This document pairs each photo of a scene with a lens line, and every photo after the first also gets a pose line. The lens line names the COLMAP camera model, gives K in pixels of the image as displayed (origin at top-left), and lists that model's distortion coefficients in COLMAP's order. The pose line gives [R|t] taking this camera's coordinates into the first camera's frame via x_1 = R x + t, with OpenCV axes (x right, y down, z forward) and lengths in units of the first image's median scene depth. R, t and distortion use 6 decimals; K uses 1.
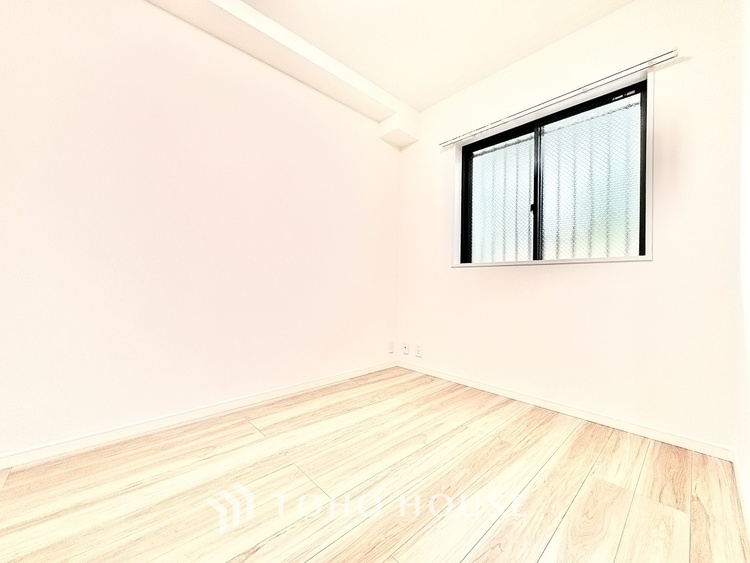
lens RADIAL K [[299.3, 0, 373.6], [0, 299.3, 281.7], [0, 0, 1]] dist [-0.001334, 0.001544]
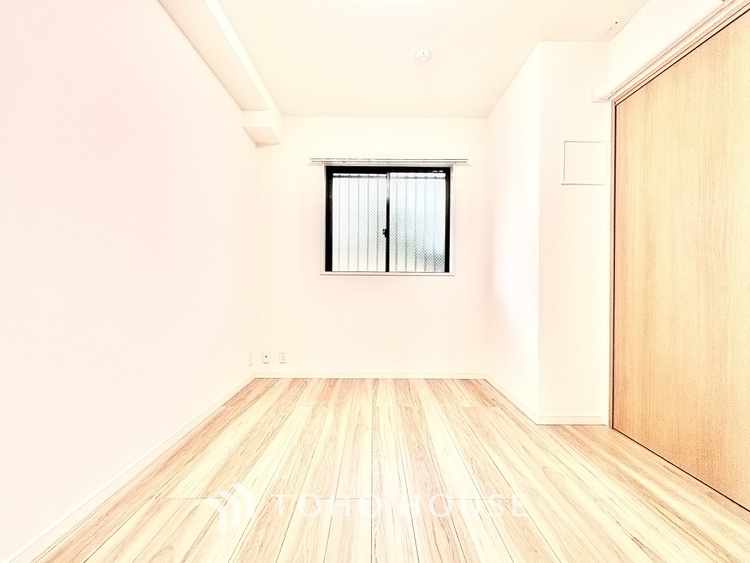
lens RADIAL K [[299.3, 0, 375.6], [0, 299.3, 282.5], [0, 0, 1]] dist [-0.001334, 0.001544]
pose [[0.674072, -0.010547, 0.738591, -0.412530], [-0.000345, 0.999893, 0.014594, -0.035755], [-0.738666, -0.010092, 0.673996, 0.113938]]
